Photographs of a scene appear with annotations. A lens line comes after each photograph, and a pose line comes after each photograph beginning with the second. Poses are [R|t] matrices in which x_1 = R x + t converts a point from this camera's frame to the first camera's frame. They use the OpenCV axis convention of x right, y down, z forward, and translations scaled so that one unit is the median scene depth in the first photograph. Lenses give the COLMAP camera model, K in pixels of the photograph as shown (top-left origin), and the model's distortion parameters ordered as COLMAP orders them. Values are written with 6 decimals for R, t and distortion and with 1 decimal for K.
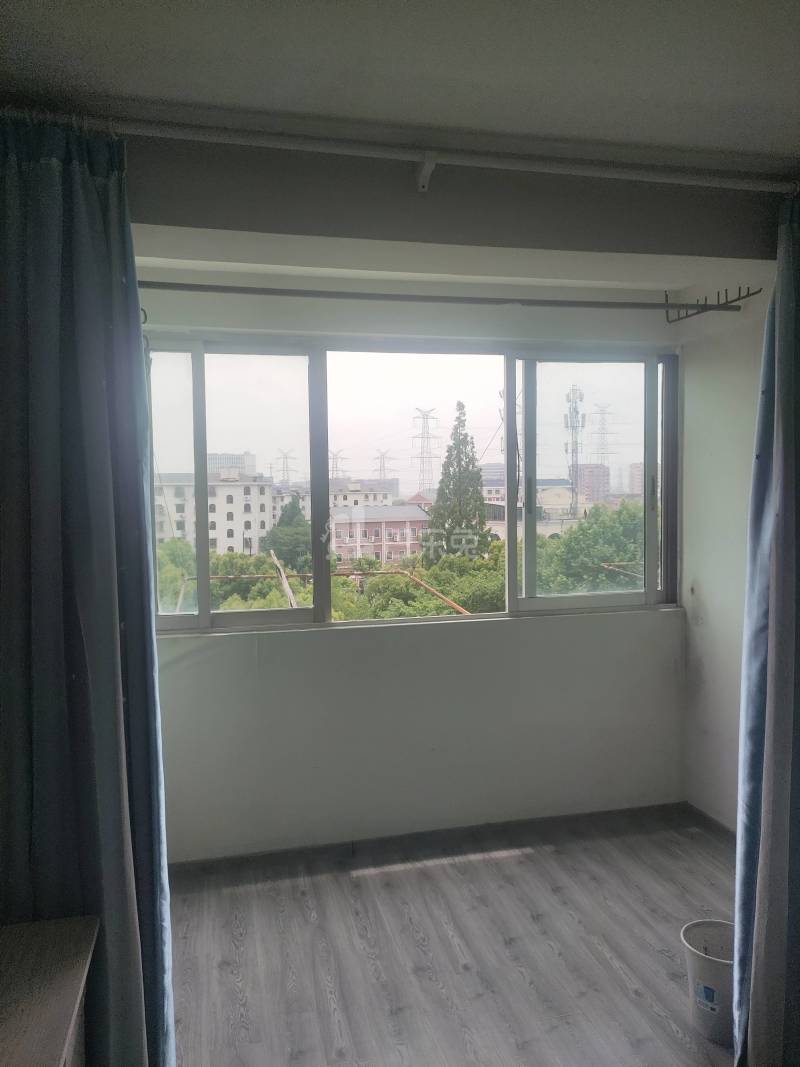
lens RADIAL K [[792.9, 0, 395.4], [0, 792.9, 538.1], [0, 0, 1]] dist [0.044778, -0.033939]
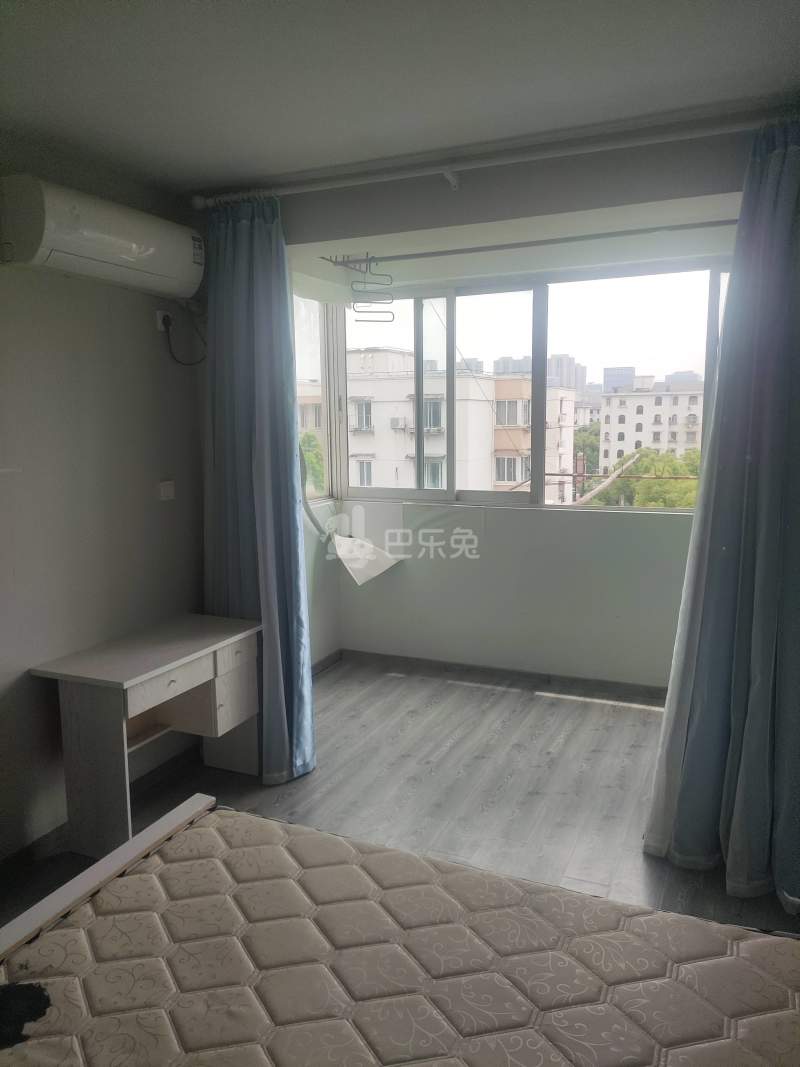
lens RADIAL K [[792.9, 0, 395.4], [0, 792.9, 538.1], [0, 0, 1]] dist [0.044778, -0.033939]
pose [[0.788250, 0.099889, -0.607194, 0.530516], [-0.033333, 0.992219, 0.119957, 0.016070], [0.614452, -0.074316, 0.785447, -0.154965]]
